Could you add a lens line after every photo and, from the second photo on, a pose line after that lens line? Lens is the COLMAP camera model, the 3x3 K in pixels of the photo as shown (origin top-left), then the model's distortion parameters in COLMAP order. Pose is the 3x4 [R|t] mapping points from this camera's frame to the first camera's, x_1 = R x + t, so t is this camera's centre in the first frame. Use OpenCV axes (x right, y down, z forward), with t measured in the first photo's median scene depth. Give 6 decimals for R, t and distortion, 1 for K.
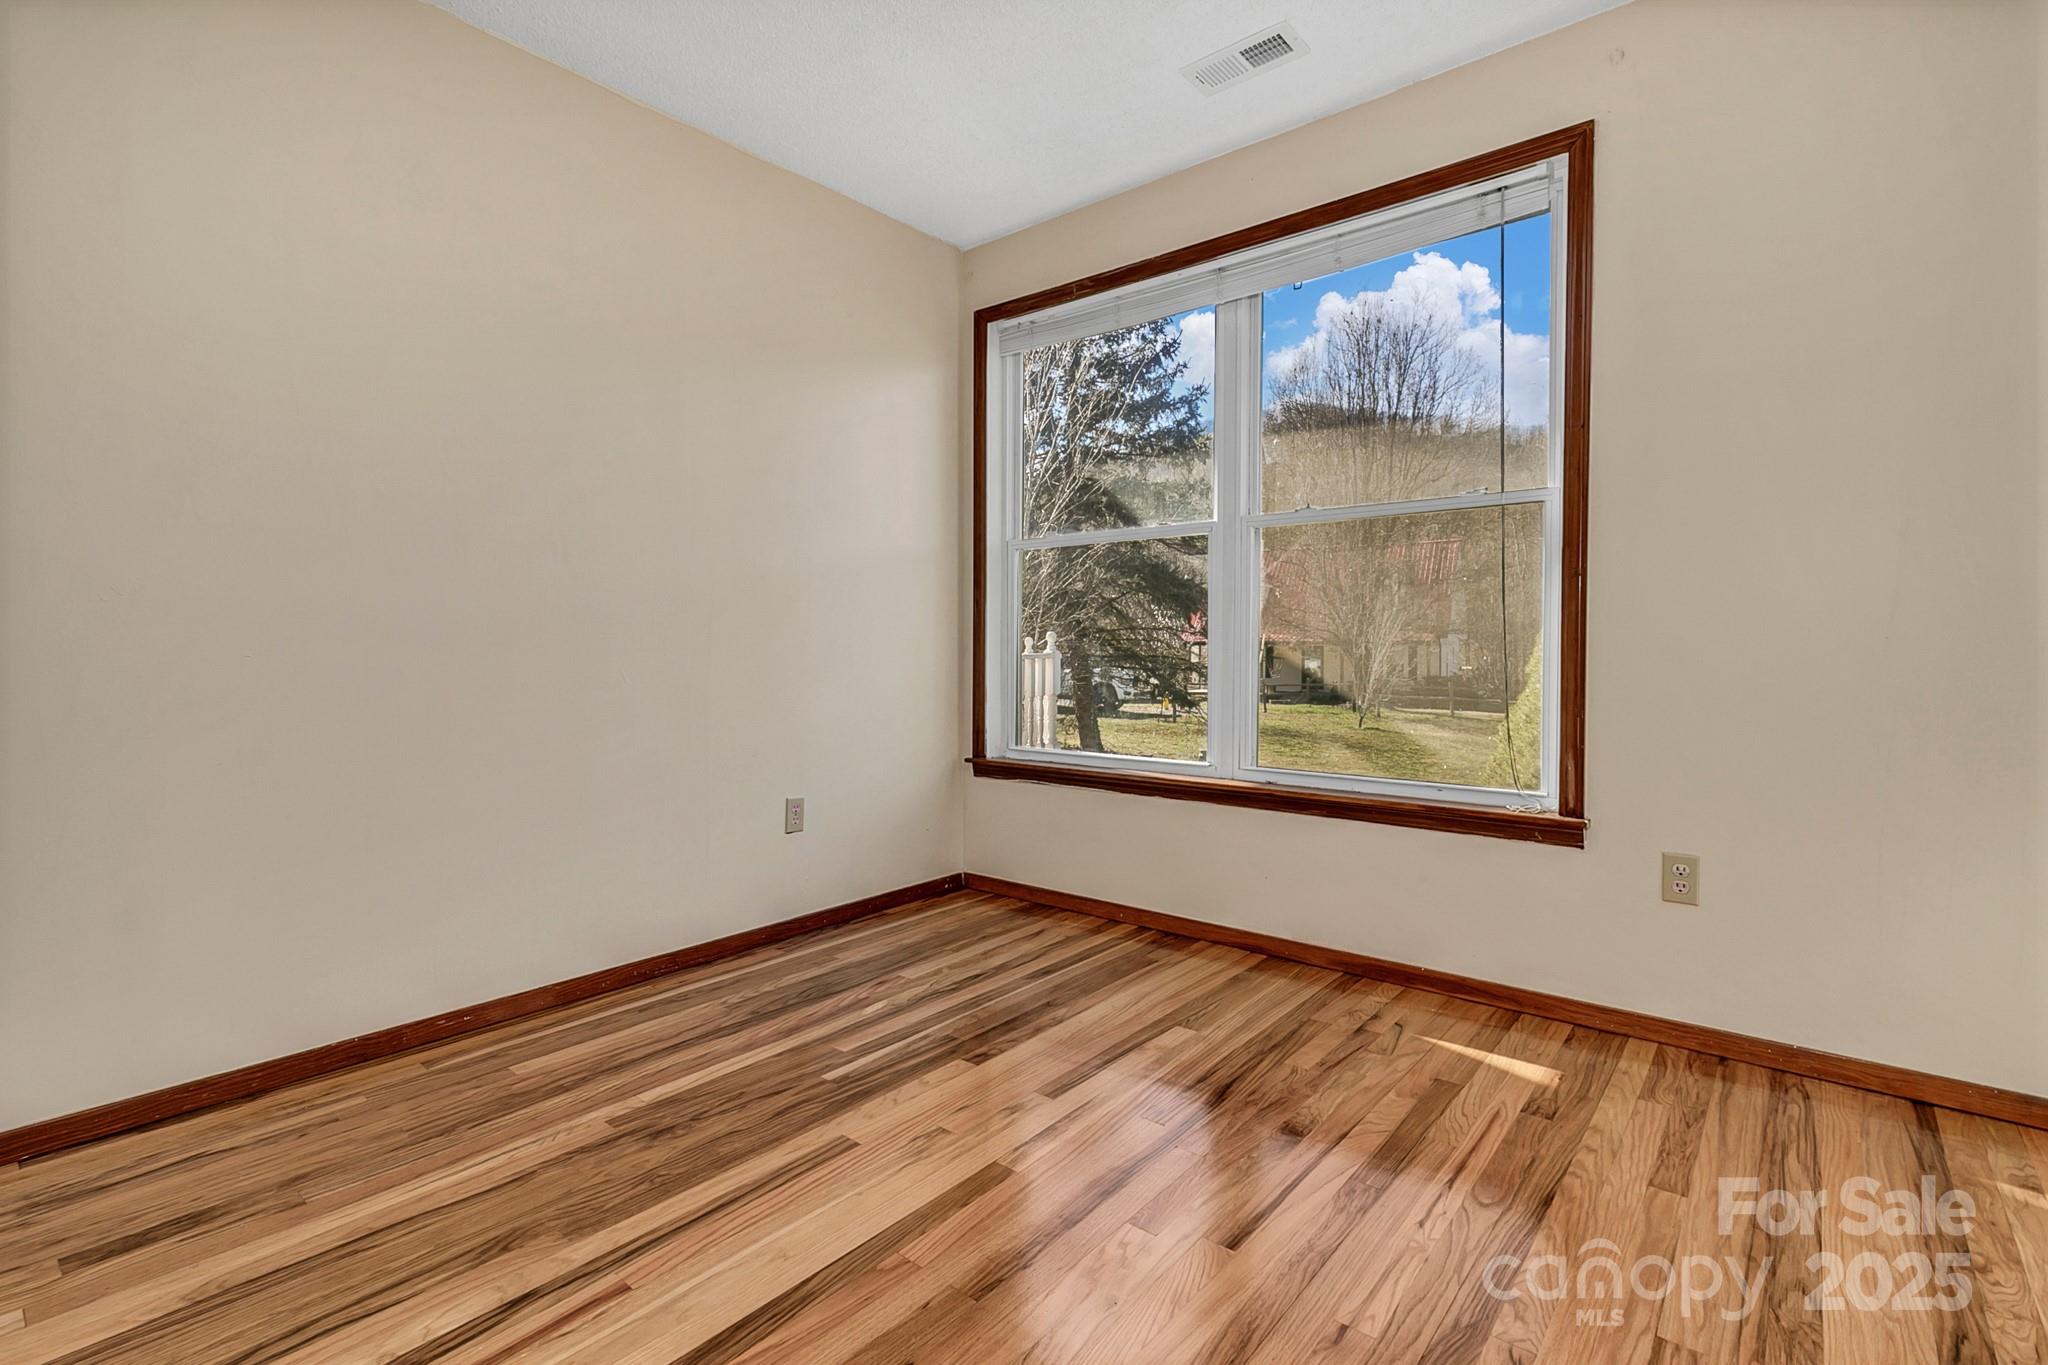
lens RADIAL K [[953.0, 0, 1013.1], [0, 953.0, 662.9], [0, 0, 1]] dist [0.005489, 0.000308]
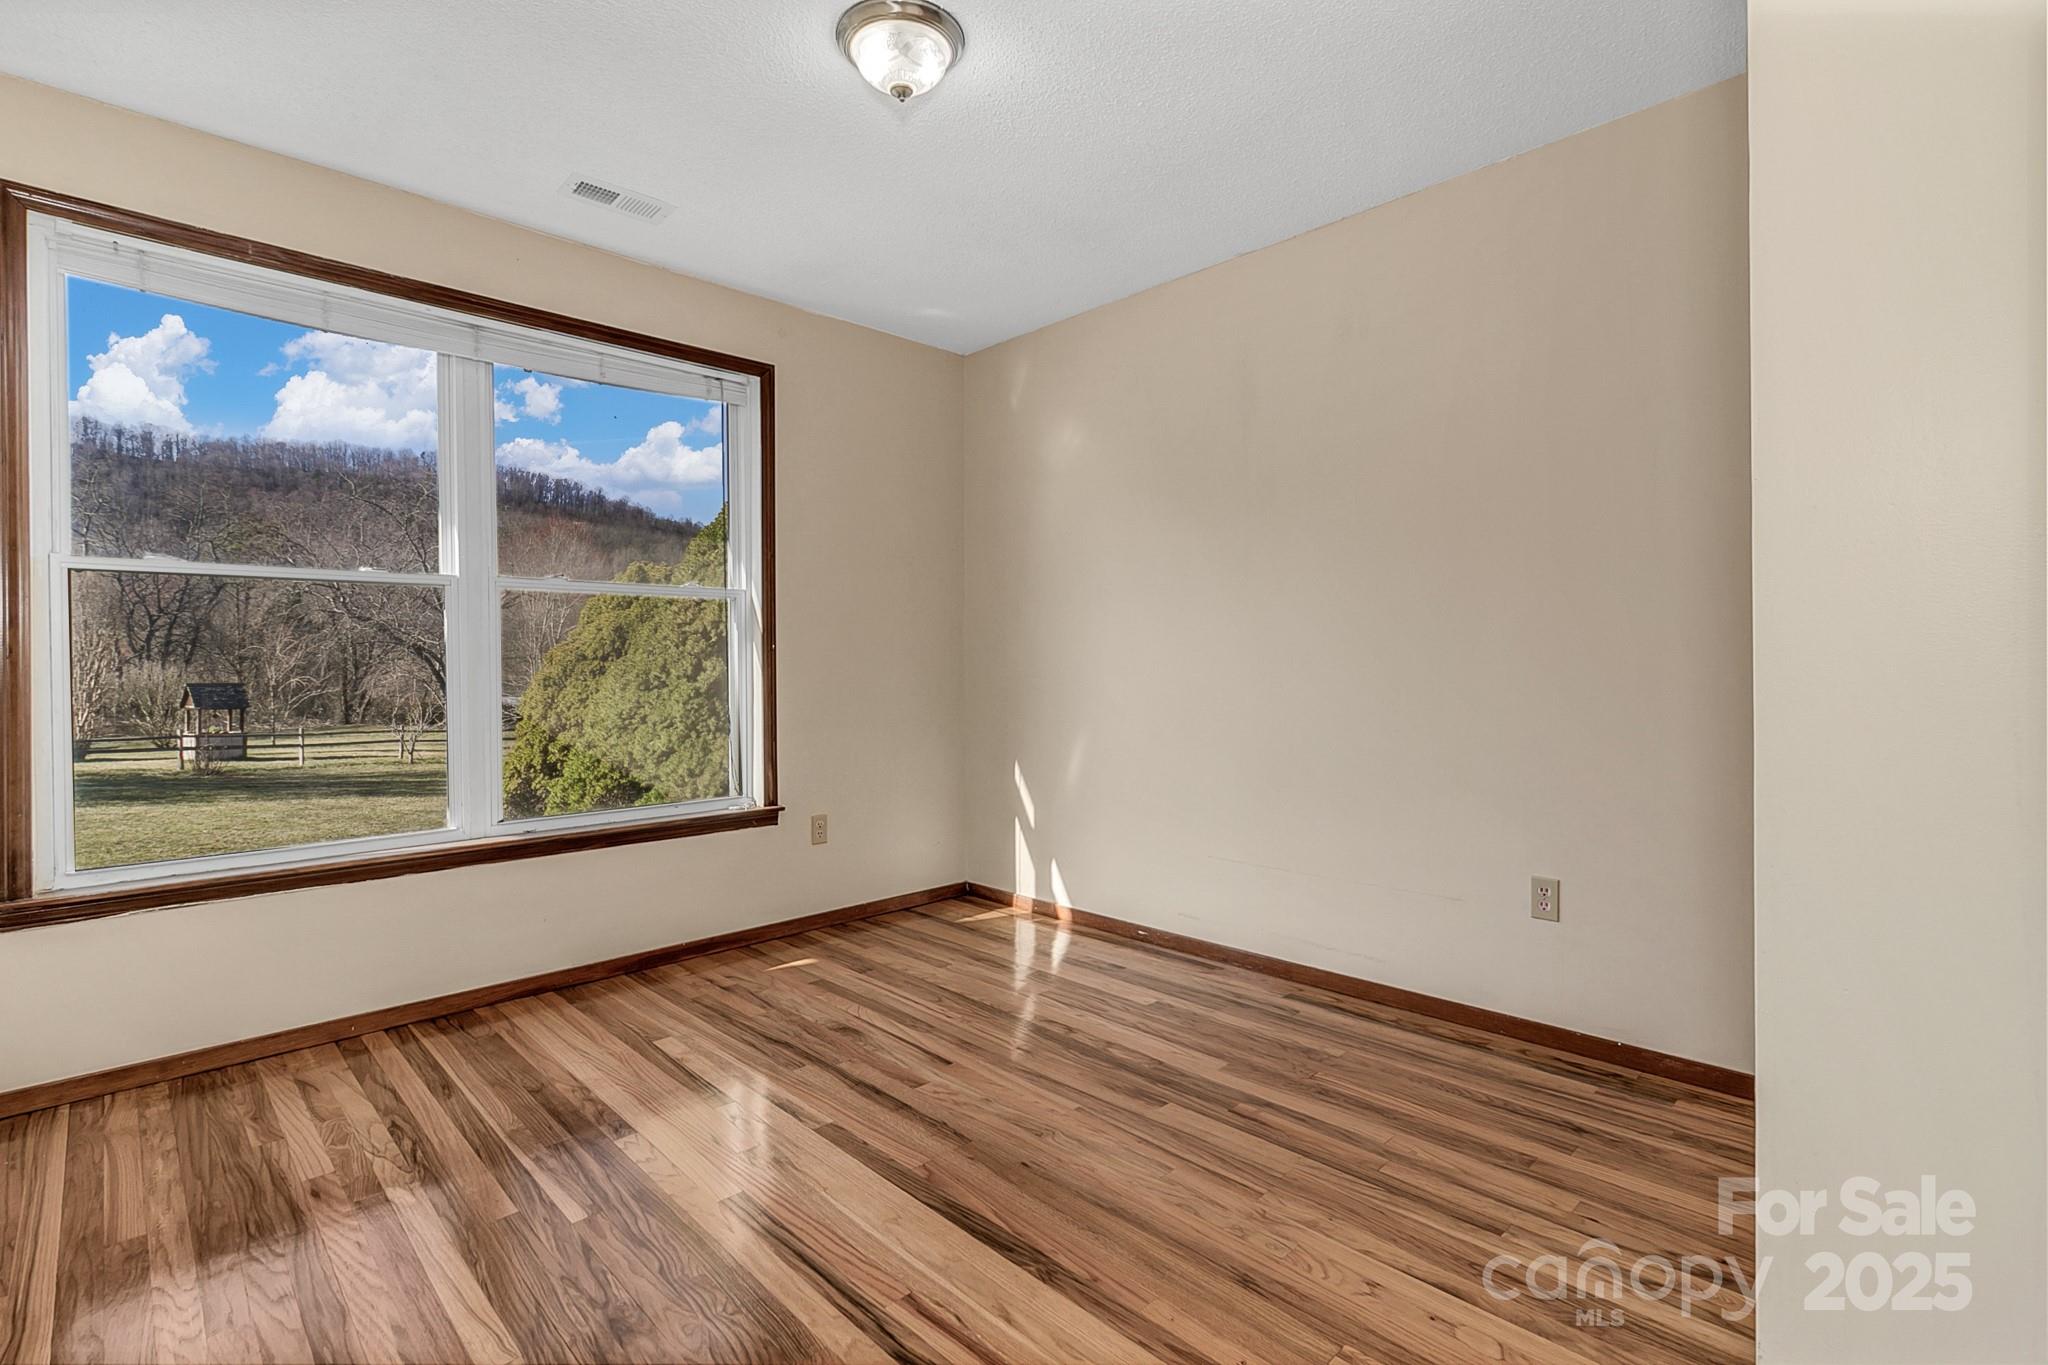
lens RADIAL K [[953.0, 0, 1013.1], [0, 953.0, 662.9], [0, 0, 1]] dist [0.005489, 0.000308]
pose [[0.101167, 0.001888, 0.994868, -0.901660], [0.028586, 0.999580, -0.004804, -0.050911], [-0.994459, 0.028926, 0.101071, 0.440784]]
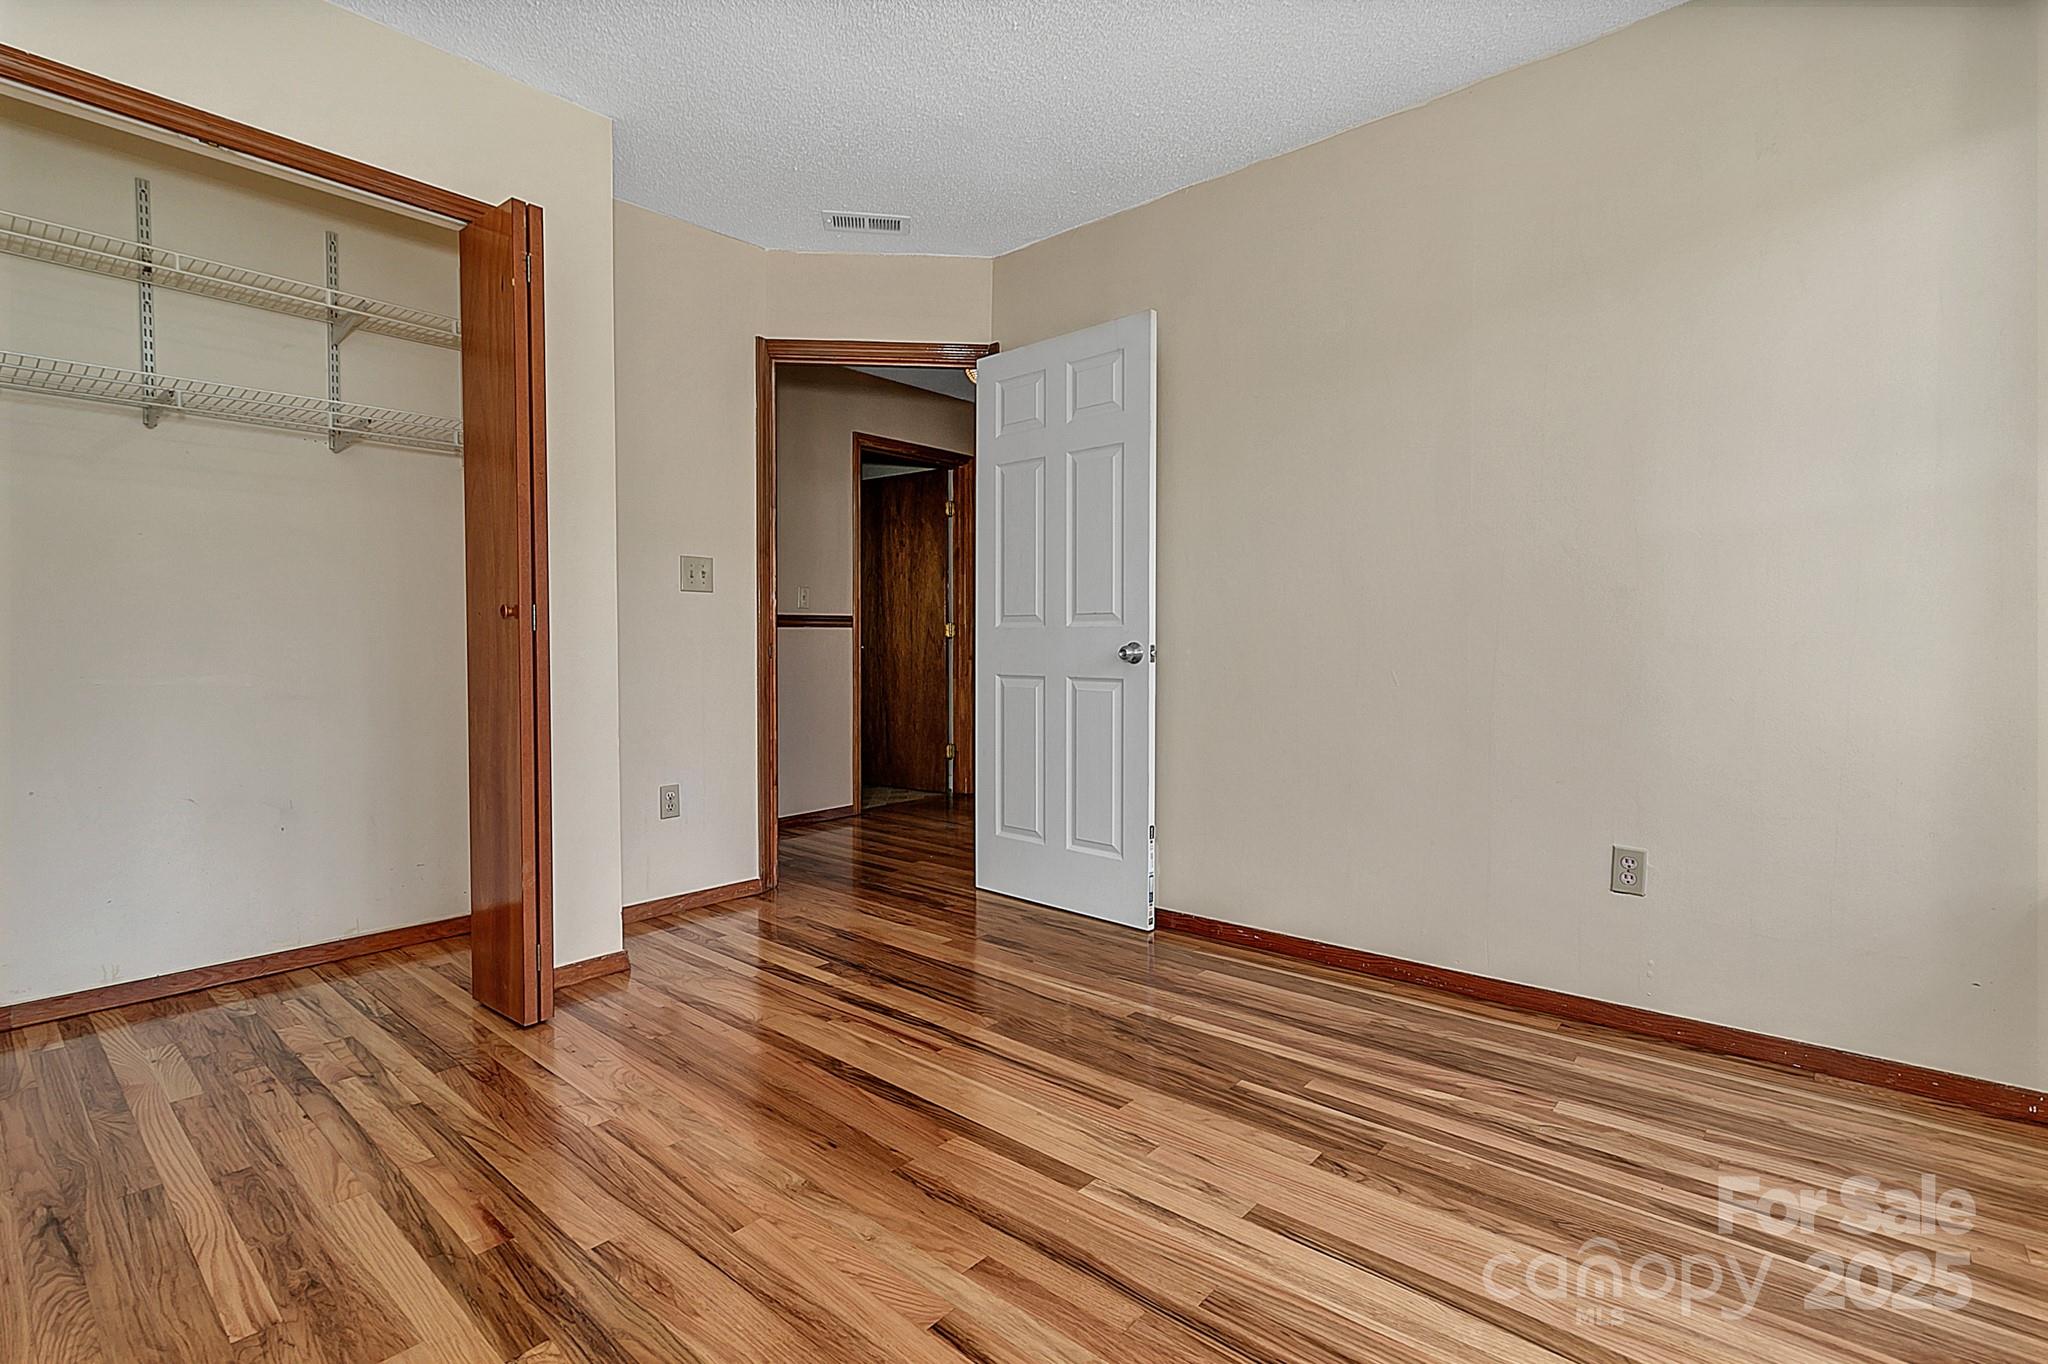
lens RADIAL K [[953.0, 0, 1013.1], [0, 953.0, 662.4], [0, 0, 1]] dist [0.005489, 0.000308]
pose [[-0.016432, 0.019027, -0.999684, 0.693771], [-0.019317, 0.999626, 0.019343, -0.014204], [0.999678, 0.019629, -0.016058, 0.677272]]
